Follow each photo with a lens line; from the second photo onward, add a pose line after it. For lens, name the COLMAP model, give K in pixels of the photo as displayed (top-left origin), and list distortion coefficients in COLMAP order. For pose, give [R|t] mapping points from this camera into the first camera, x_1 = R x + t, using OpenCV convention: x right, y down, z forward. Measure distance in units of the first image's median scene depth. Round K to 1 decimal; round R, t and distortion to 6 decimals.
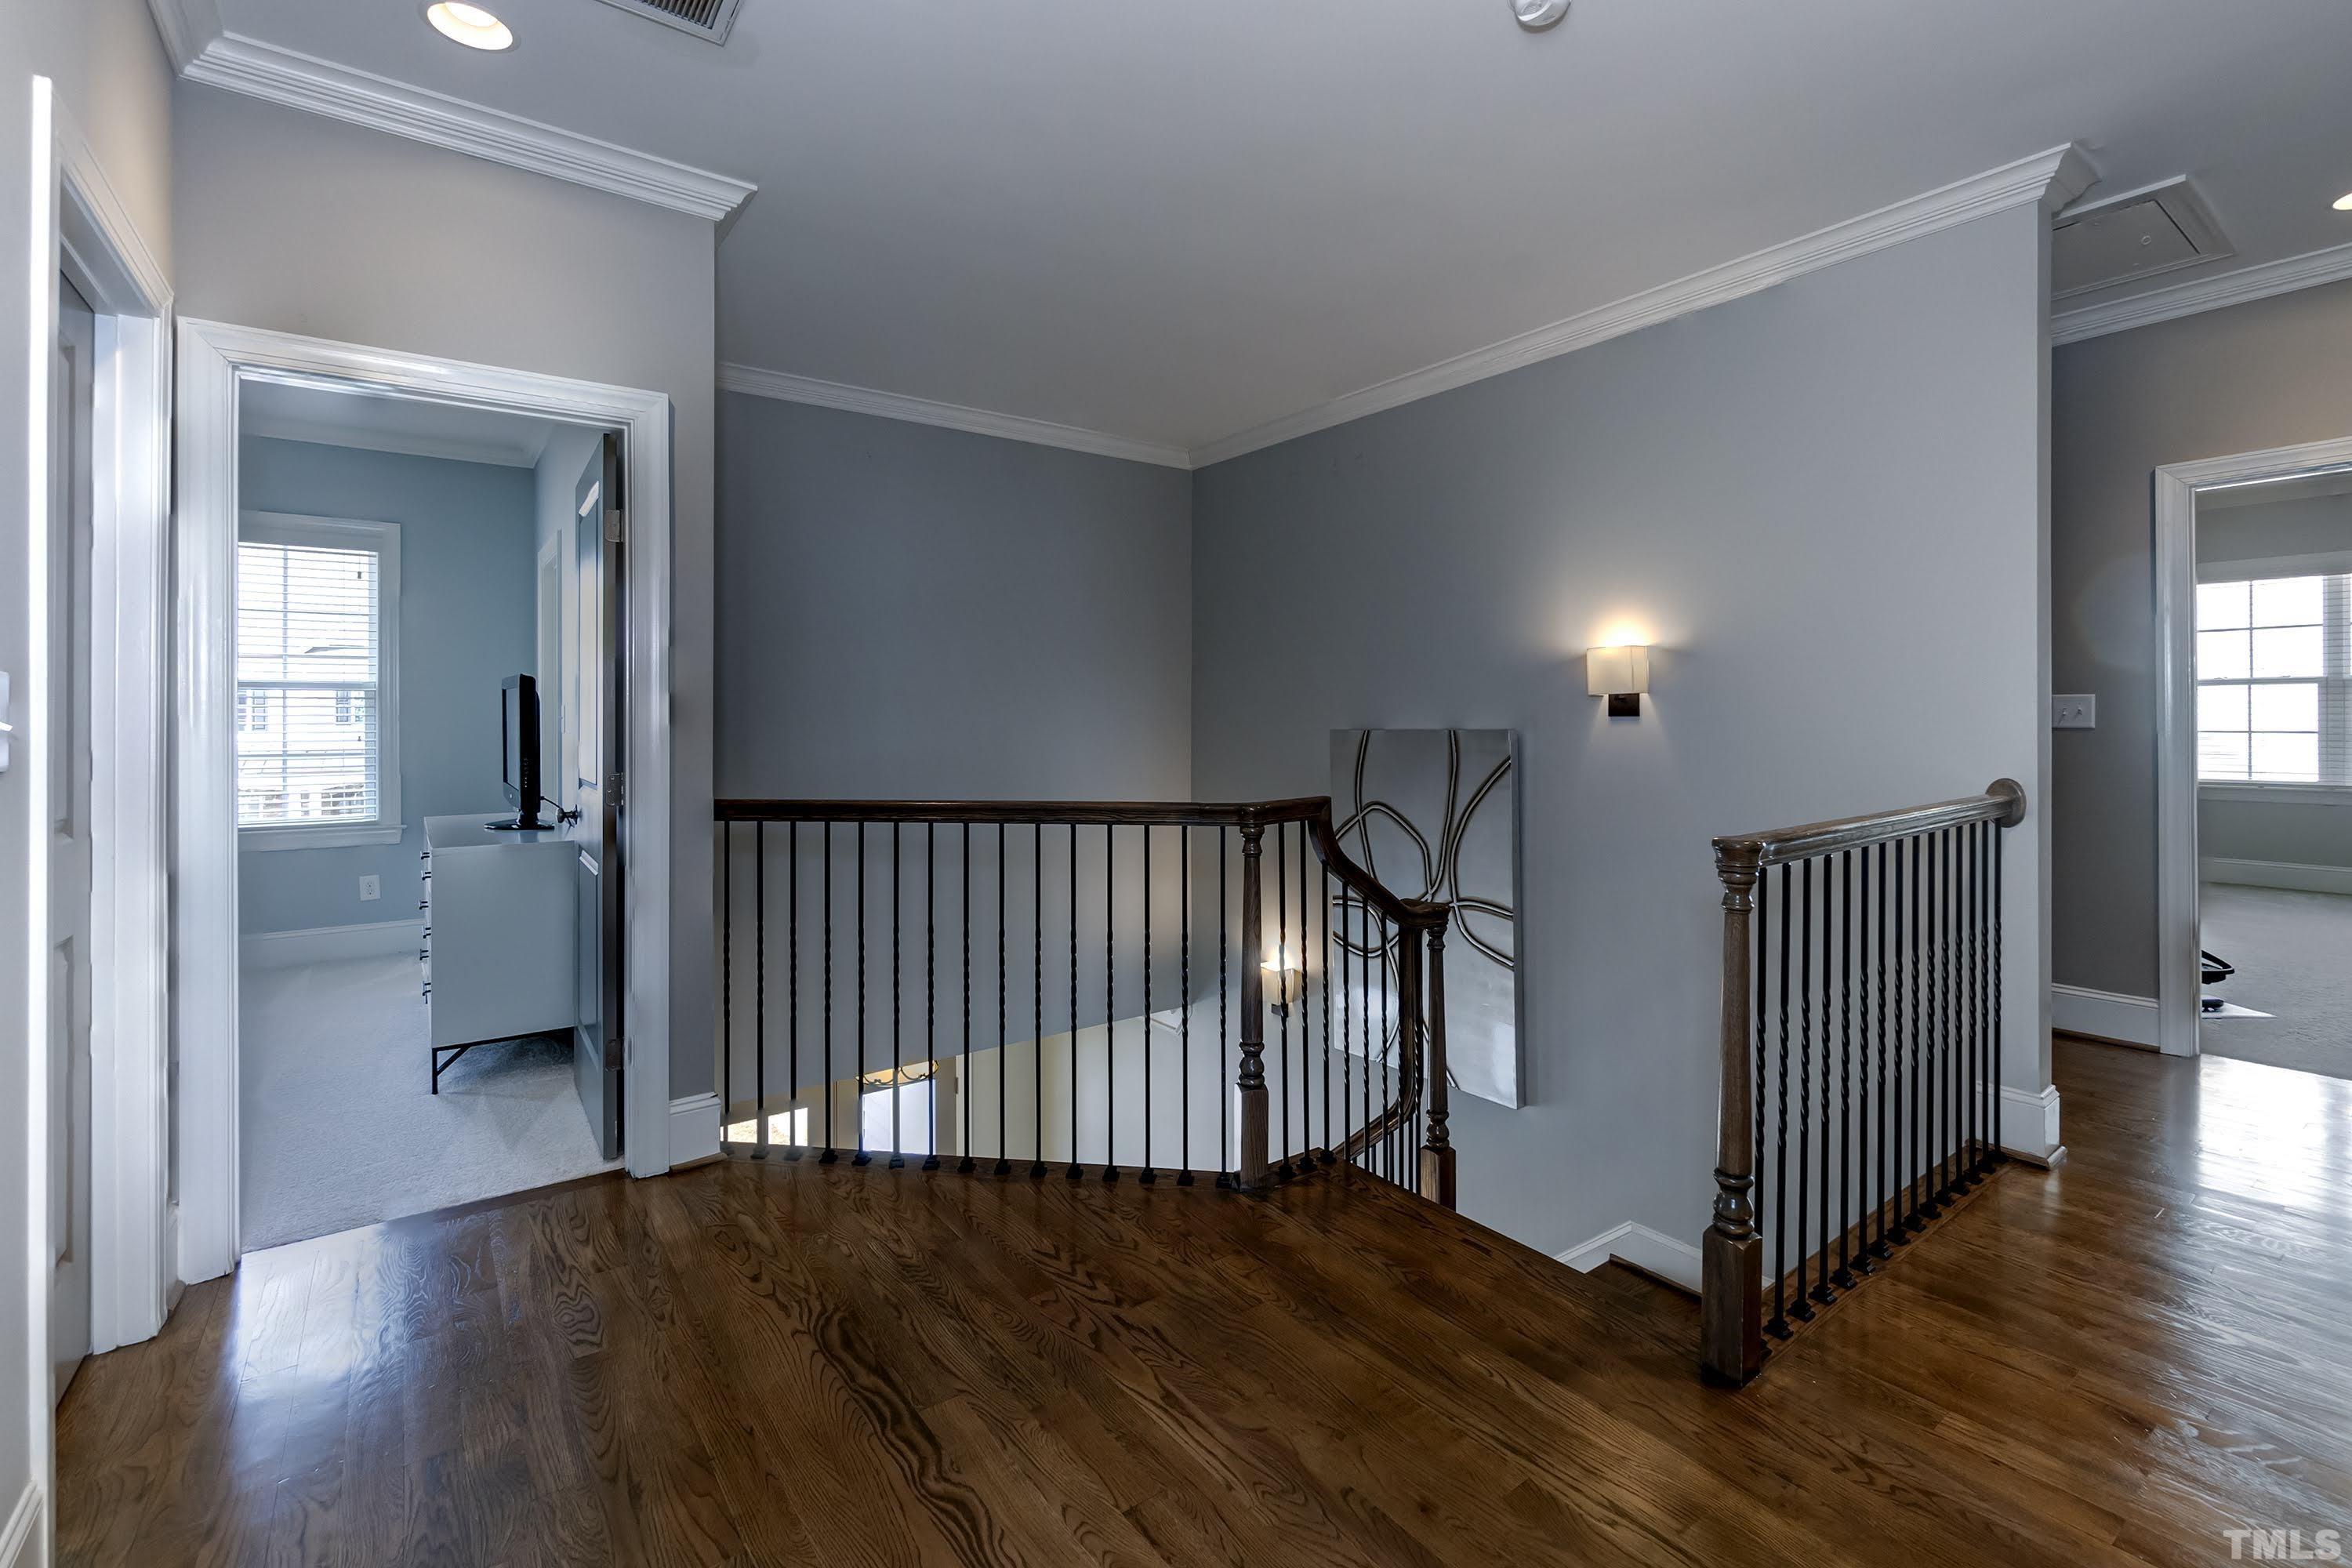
lens RADIAL K [[1019.4, 0, 1179.1], [0, 1019.4, 720.5], [0, 0, 1]] dist [-0.002732, -0.000237]
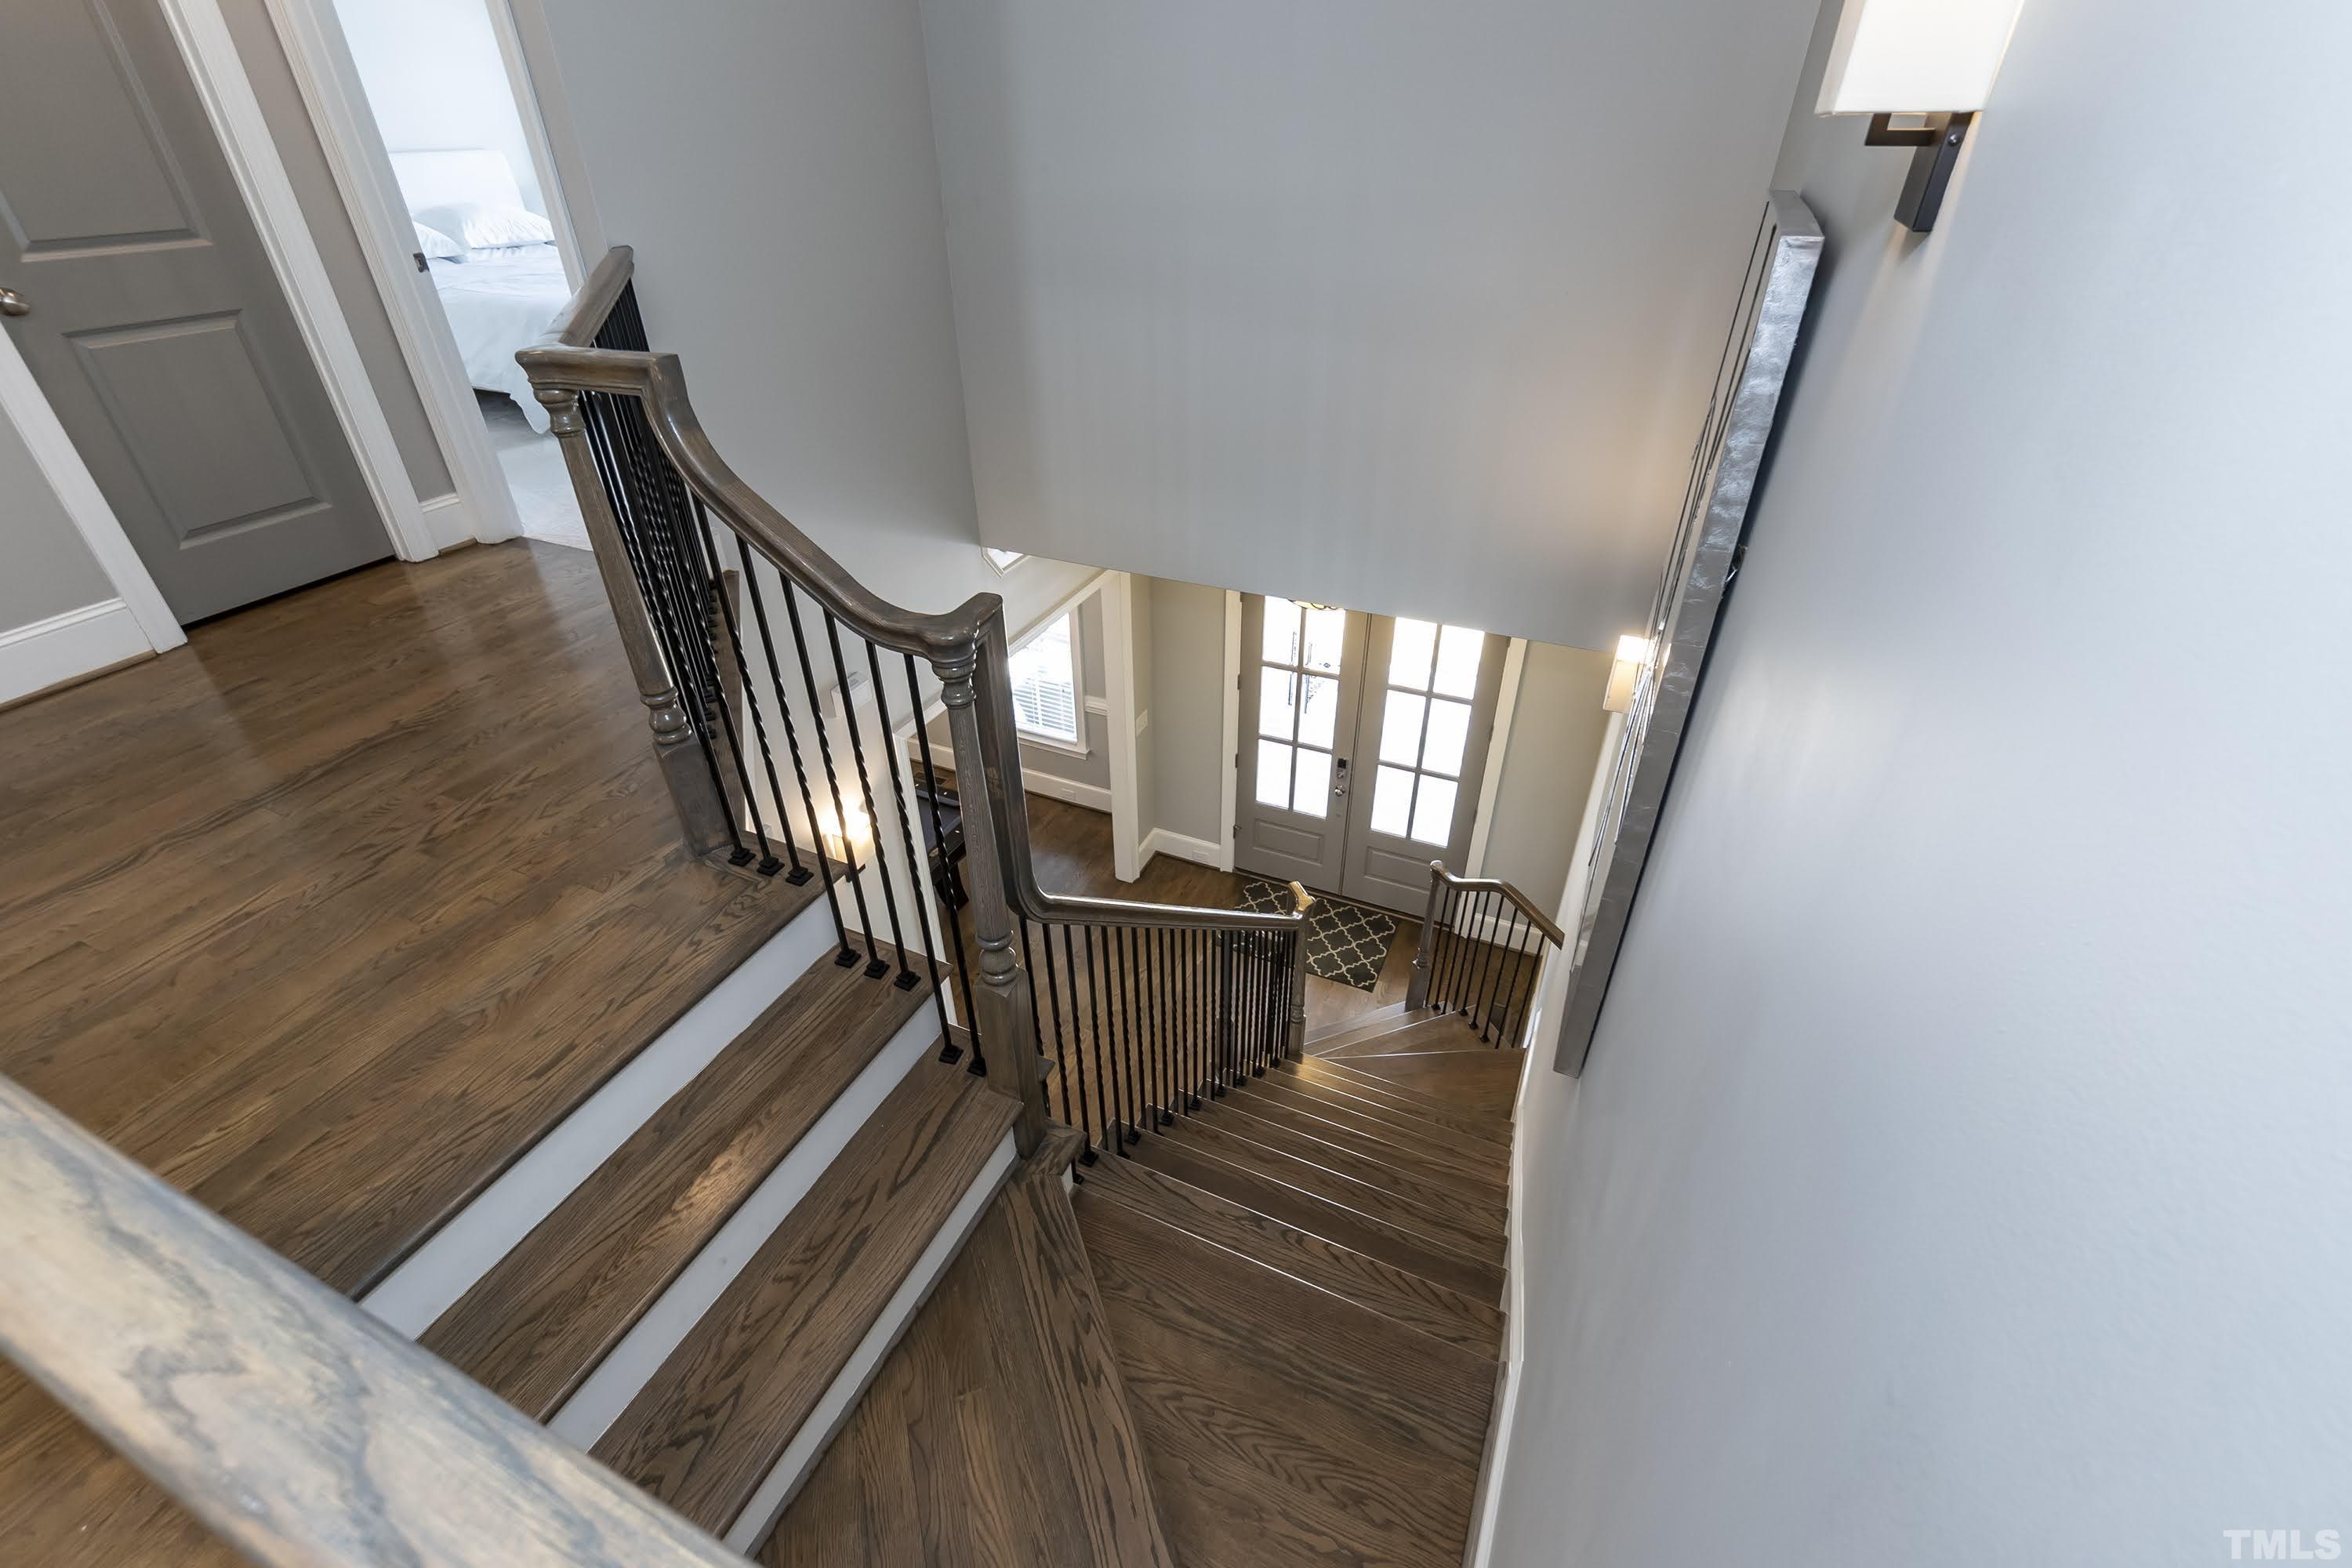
lens RADIAL K [[1019.4, 0, 1170.8], [0, 1019.4, 770.1], [0, 0, 1]] dist [-0.002732, -0.000237]
pose [[0.481619, 0.481778, -0.732075, 0.959625], [0.010719, 0.832038, 0.554615, -0.044935], [0.876315, -0.274960, 0.395561, 1.198643]]
